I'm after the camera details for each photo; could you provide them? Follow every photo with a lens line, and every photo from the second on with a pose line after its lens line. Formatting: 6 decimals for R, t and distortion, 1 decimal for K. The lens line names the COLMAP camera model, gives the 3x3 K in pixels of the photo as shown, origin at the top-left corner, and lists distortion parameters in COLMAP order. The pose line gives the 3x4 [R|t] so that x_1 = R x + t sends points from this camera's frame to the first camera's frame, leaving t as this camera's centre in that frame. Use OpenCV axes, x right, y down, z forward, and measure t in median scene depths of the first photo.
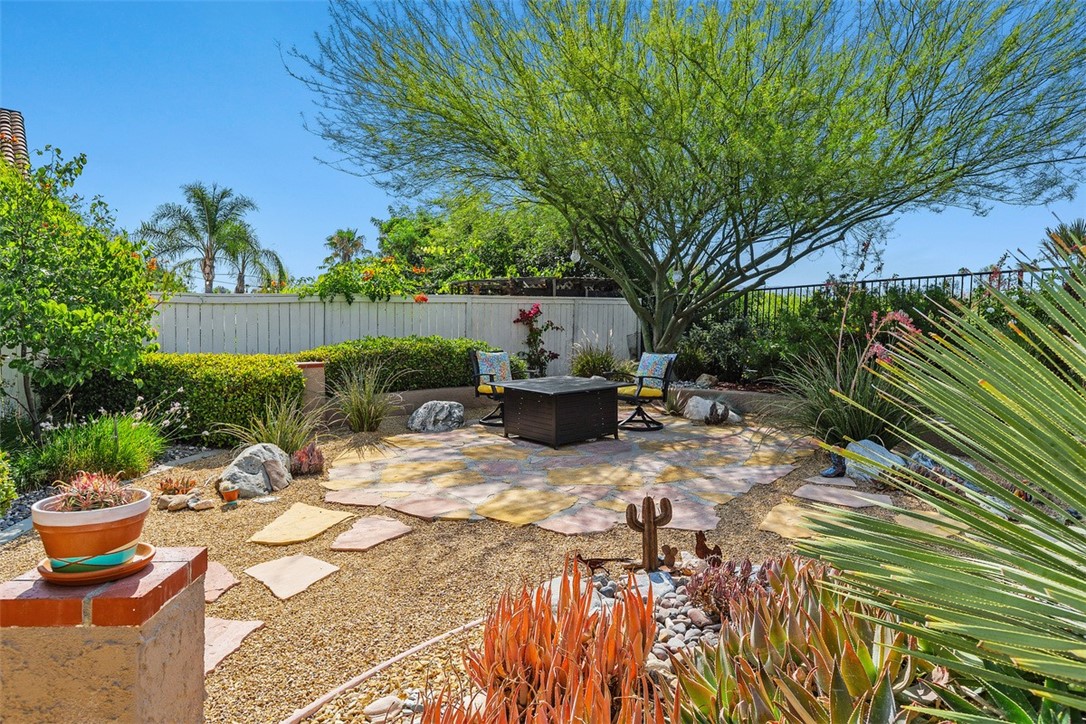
lens RADIAL K [[661.2, 0, 543.0], [0, 661.2, 362.0], [0, 0, 1]] dist [0.000213, -0.000160]
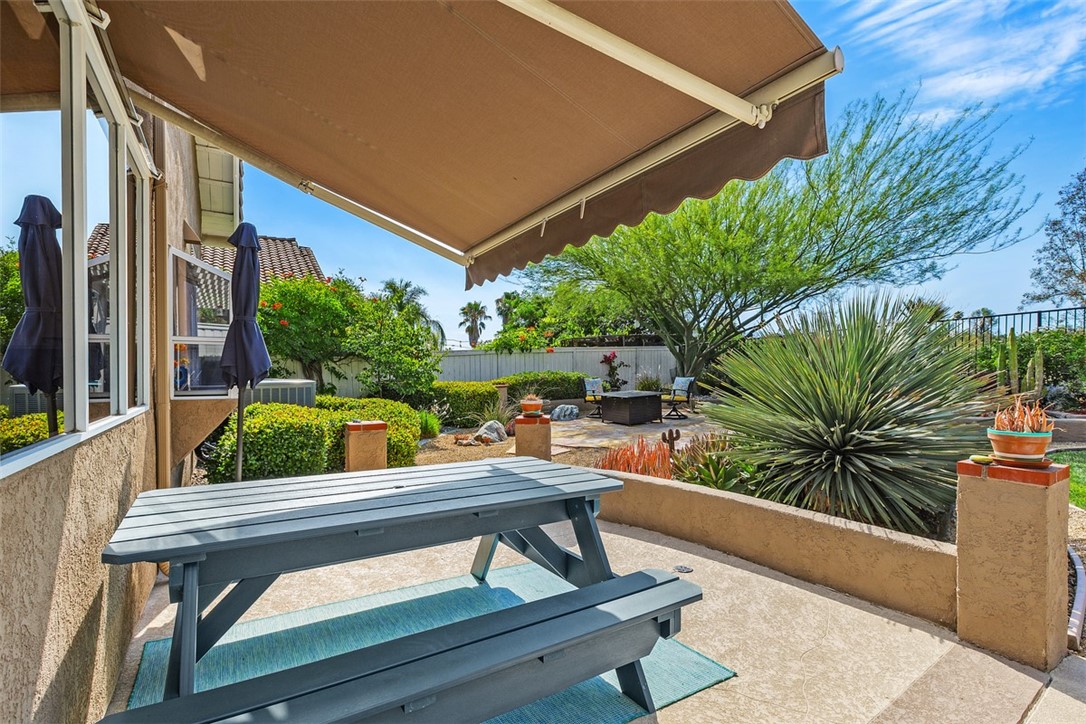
lens RADIAL K [[512.6, 0, 573.1], [0, 512.6, 394.4], [0, 0, 1]] dist [-0.000250, 0.000009]
pose [[0.997142, -0.019559, -0.072968, -0.022648], [0.019360, 0.999807, -0.003443, 0.026593], [0.073021, 0.002020, 0.997328, -0.343417]]
